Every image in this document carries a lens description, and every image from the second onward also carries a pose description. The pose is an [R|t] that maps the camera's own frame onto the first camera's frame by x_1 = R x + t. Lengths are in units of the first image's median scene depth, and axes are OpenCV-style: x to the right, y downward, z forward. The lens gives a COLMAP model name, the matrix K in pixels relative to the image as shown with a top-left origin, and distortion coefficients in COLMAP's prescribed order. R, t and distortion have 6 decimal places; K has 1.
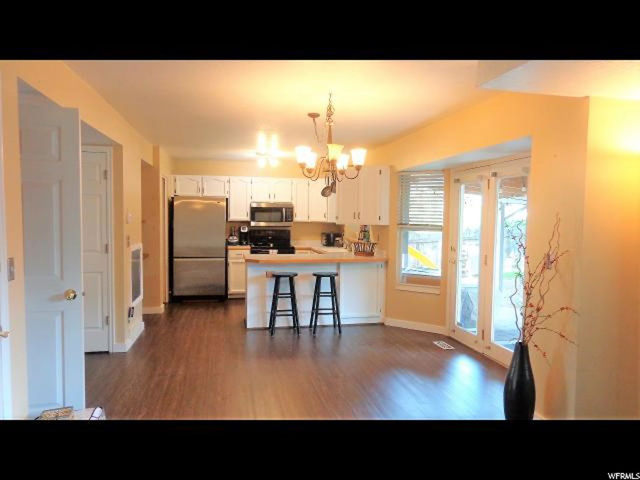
lens RADIAL K [[450.3, 0, 319.3], [0, 450.3, 243.2], [0, 0, 1]] dist [-0.016865, -0.002566]
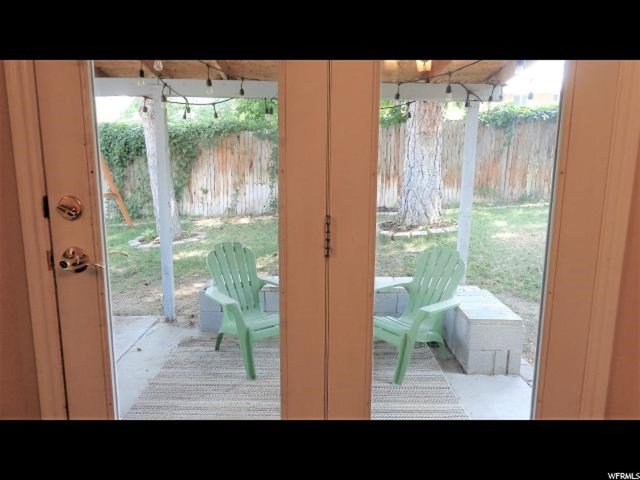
lens RADIAL K [[450.3, 0, 319.3], [0, 450.3, 243.2], [0, 0, 1]] dist [-0.016865, -0.002566]
pose [[0.183657, -0.182527, 0.965896, 0.098935], [0.044108, 0.983150, 0.177401, -0.002688], [-0.982000, 0.010023, 0.188613, 0.753763]]
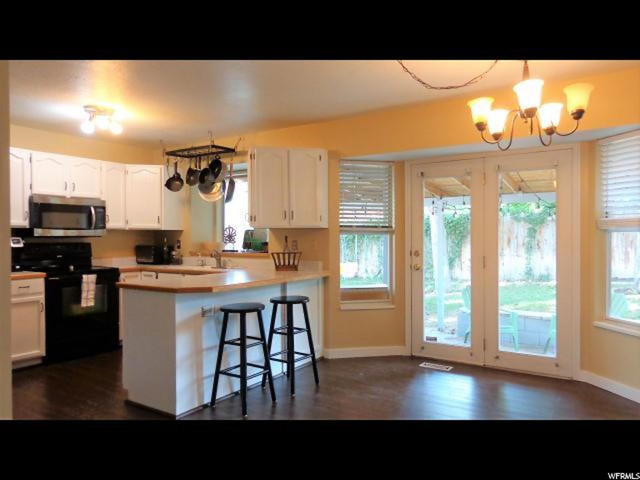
lens RADIAL K [[450.3, 0, 319.3], [0, 450.3, 243.2], [0, 0, 1]] dist [-0.016865, -0.002566]
pose [[0.704524, -0.022494, 0.709324, -0.399979], [0.052058, 0.998443, -0.020043, 0.000886], [-0.707769, 0.051046, 0.704598, 0.466290]]
